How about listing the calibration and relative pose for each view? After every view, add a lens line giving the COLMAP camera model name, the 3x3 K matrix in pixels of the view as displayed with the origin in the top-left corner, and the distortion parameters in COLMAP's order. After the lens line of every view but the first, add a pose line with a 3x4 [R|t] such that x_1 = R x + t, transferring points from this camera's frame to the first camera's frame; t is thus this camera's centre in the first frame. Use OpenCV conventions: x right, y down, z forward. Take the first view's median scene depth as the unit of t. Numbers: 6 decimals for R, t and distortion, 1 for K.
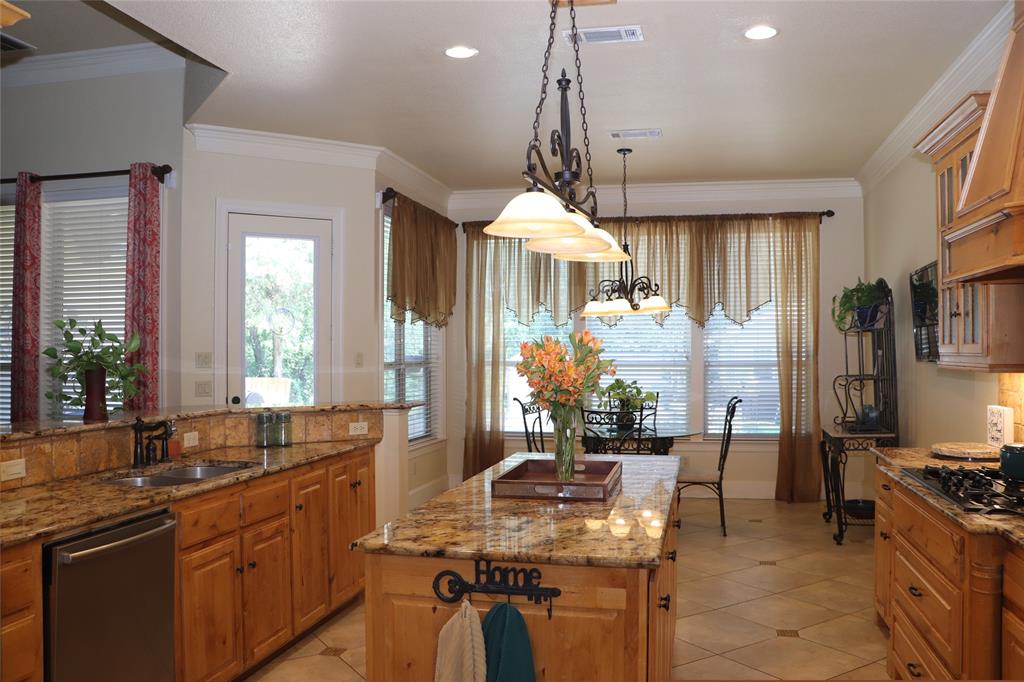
lens RADIAL K [[839.2, 0, 520.4], [0, 839.2, 354.7], [0, 0, 1]] dist [-0.195959, 0.171181]
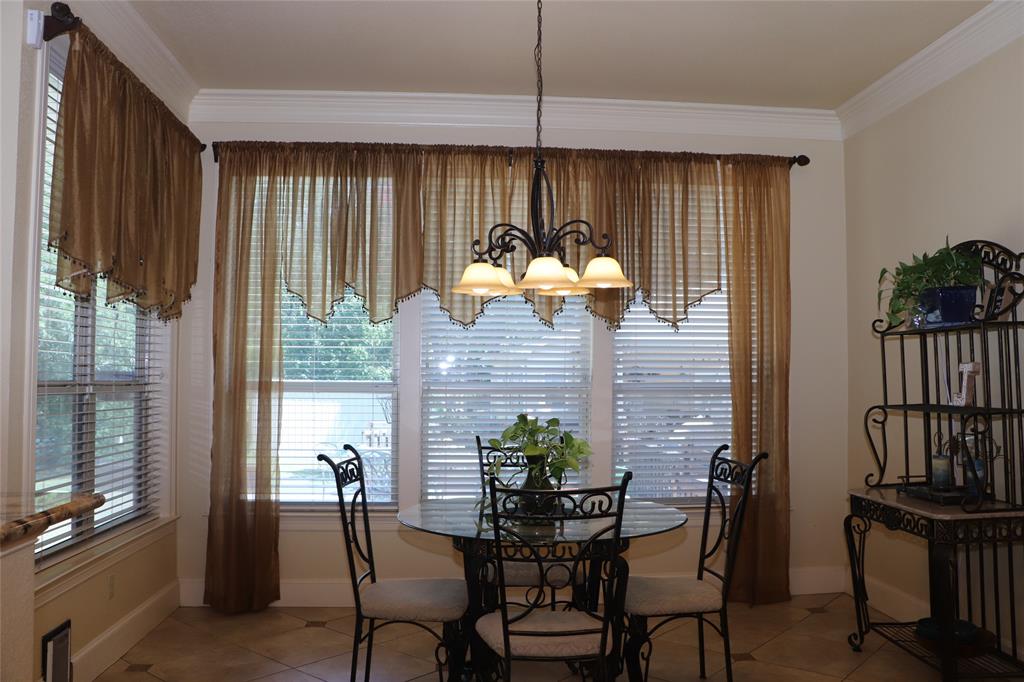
lens RADIAL K [[839.2, 0, 520.4], [0, 839.2, 354.7], [0, 0, 1]] dist [-0.195959, 0.171181]
pose [[0.955739, 0.020350, 0.293511, -0.030692], [-0.007837, 0.999012, -0.043745, 0.012956], [-0.294111, 0.039509, 0.954954, 0.431017]]
